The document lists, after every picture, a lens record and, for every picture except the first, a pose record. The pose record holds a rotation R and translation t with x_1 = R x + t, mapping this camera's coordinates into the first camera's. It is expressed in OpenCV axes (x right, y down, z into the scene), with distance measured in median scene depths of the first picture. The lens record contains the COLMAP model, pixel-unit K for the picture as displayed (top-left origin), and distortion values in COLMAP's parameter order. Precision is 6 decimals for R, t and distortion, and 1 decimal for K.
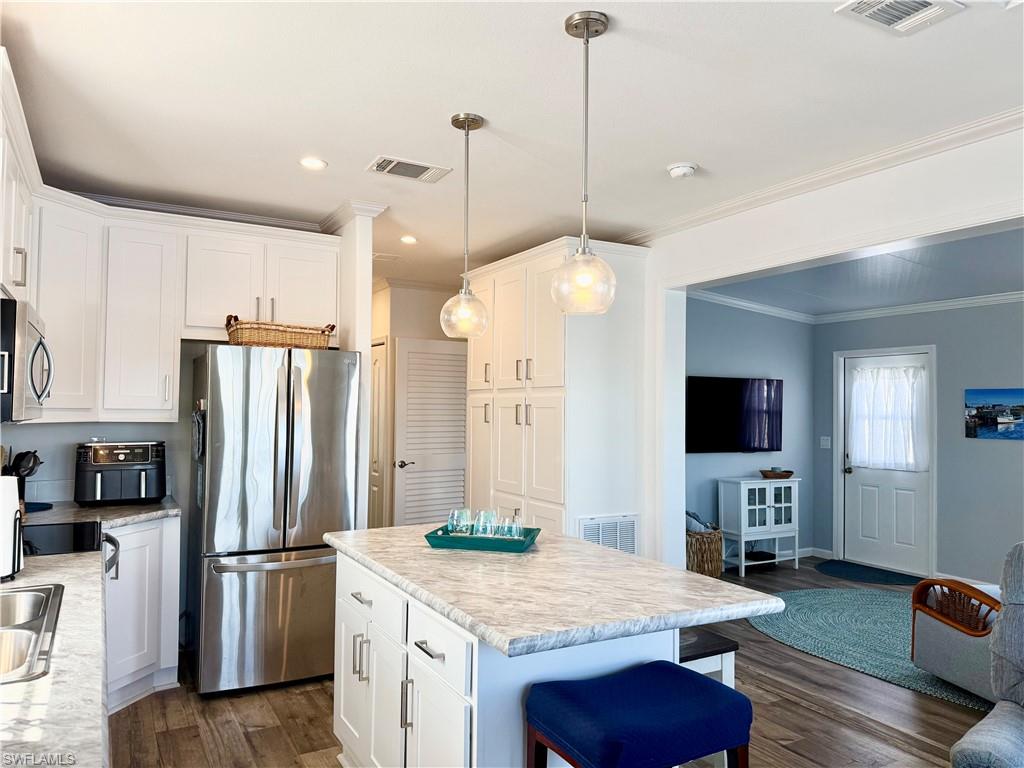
lens RADIAL K [[726.6, 0, 516.1], [0, 726.6, 388.8], [0, 0, 1]] dist [0.052191, -0.002908]
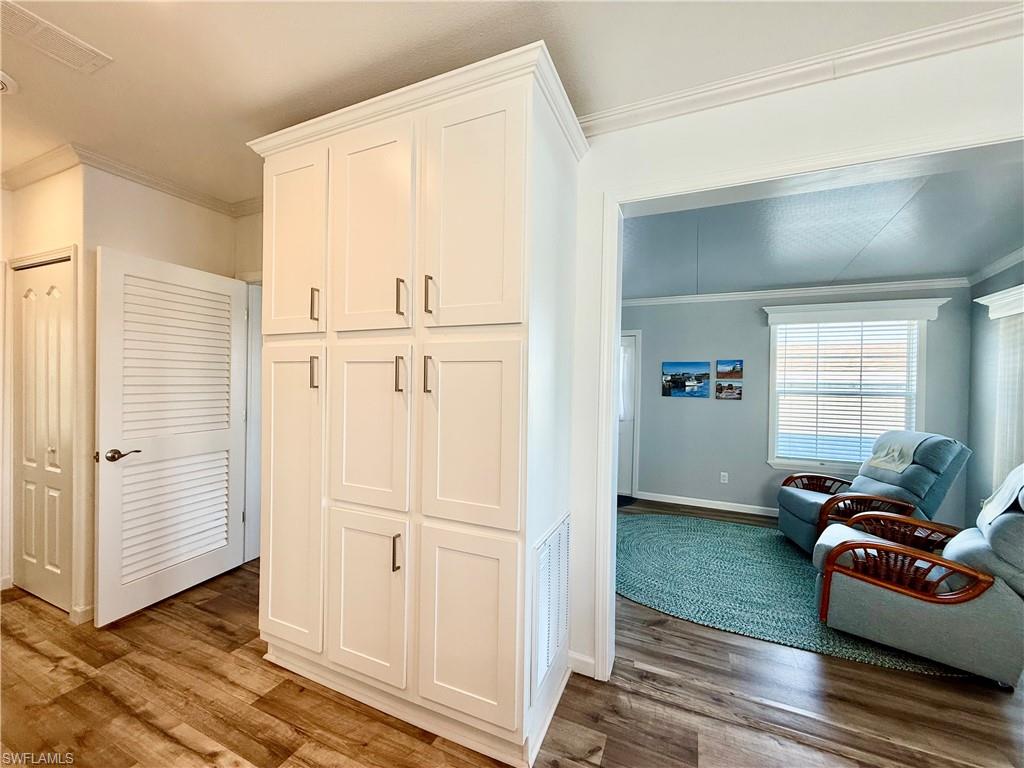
lens RADIAL K [[409.4, 0, 513.4], [0, 409.4, 386.0], [0, 0, 1]] dist [-0.001582, -0.000322]
pose [[0.804729, -0.002449, 0.593637, -0.121156], [-0.025569, 0.998921, 0.038782, 0.030819], [-0.593091, -0.046388, 0.803798, 0.707740]]
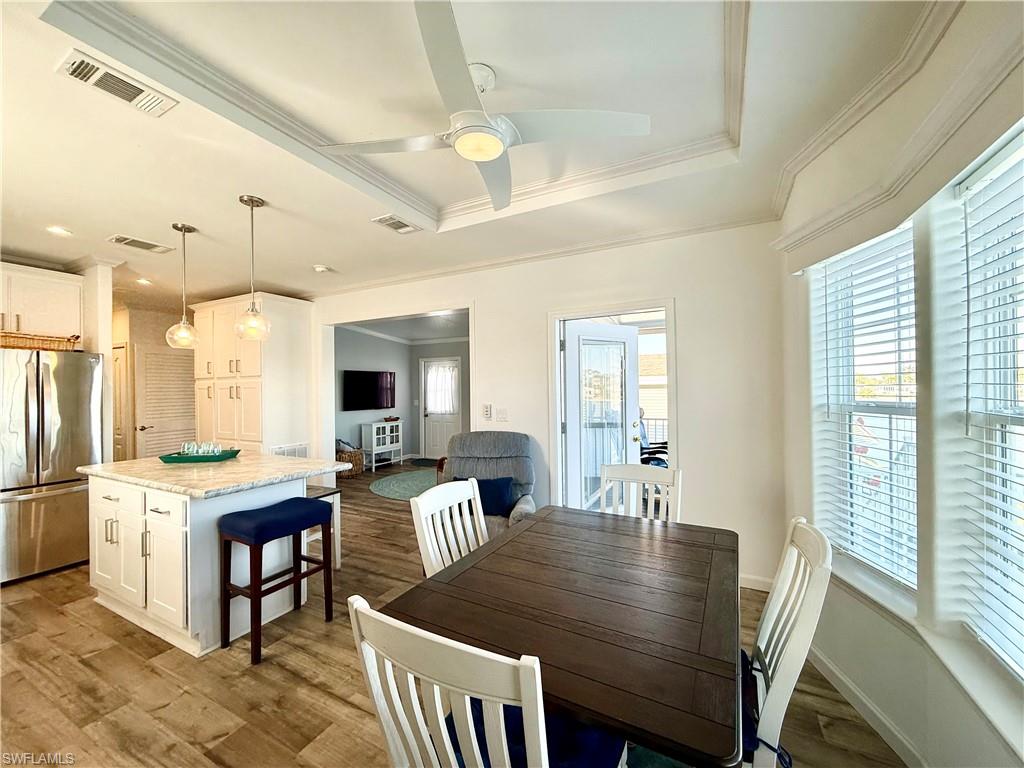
lens RADIAL K [[409.4, 0, 513.4], [0, 409.4, 386.0], [0, 0, 1]] dist [-0.001582, -0.000322]
pose [[0.836683, -0.017782, 0.547399, 0.032119], [0.006220, 0.999717, 0.022968, 0.002437], [-0.547652, -0.015812, 0.836557, -0.169144]]
